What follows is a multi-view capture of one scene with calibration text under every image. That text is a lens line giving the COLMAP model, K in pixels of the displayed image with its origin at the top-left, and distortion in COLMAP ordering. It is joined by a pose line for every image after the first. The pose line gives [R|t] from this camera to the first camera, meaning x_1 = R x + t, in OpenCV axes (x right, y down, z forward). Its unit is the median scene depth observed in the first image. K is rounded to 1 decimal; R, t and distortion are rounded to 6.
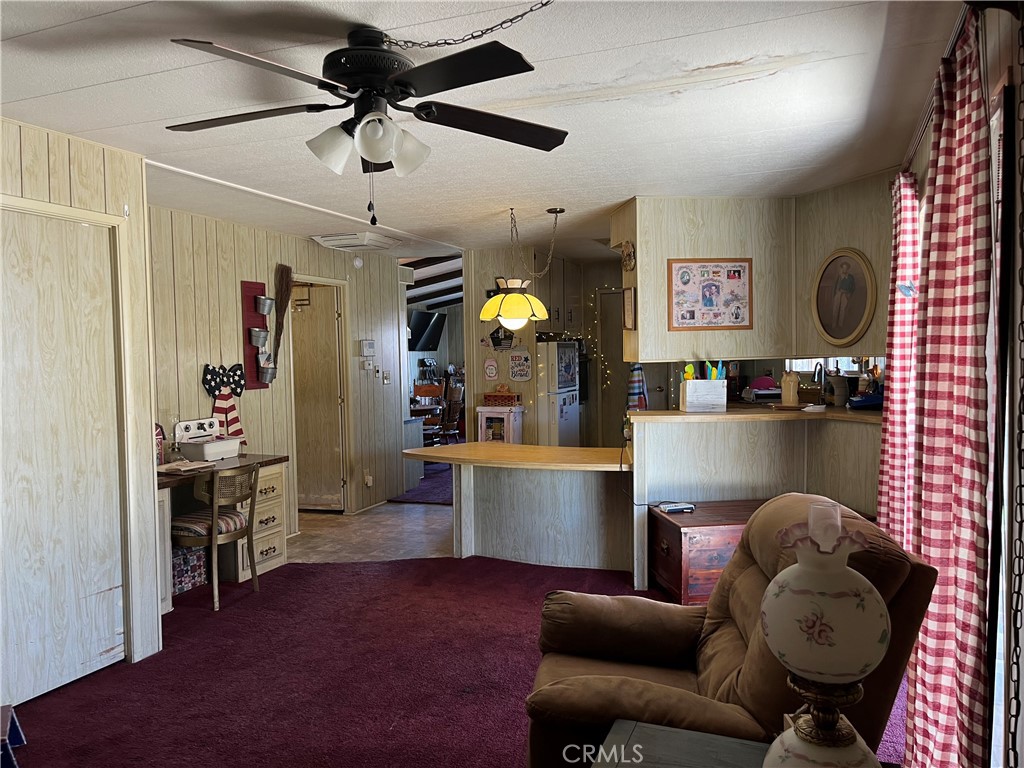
lens RADIAL K [[777.0, 0, 514.0], [0, 777.0, 388.7], [0, 0, 1]] dist [0.064698, -0.091828]
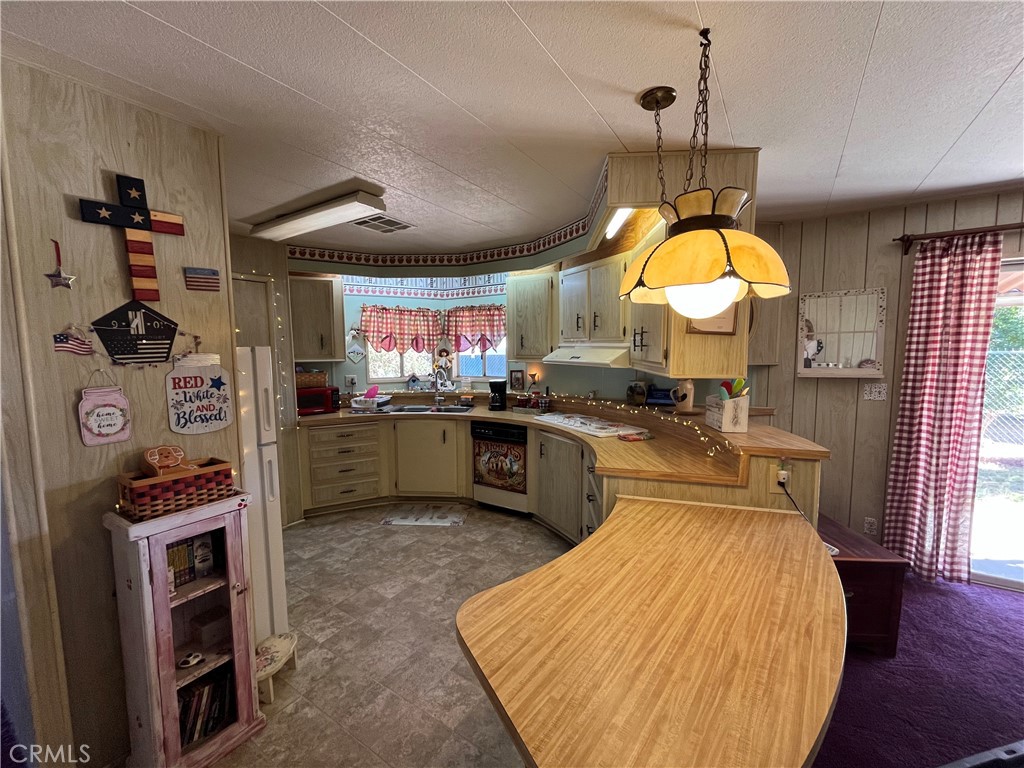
lens RADIAL K [[416.5, 0, 512.0], [0, 416.5, 384.0], [0, 0, 1]] dist [-0.003063, 0.000041]
pose [[0.193840, -0.068445, 0.978643, -0.275765], [0.050395, 0.996941, 0.059743, -0.062545], [-0.979738, 0.037739, 0.196696, 1.128296]]
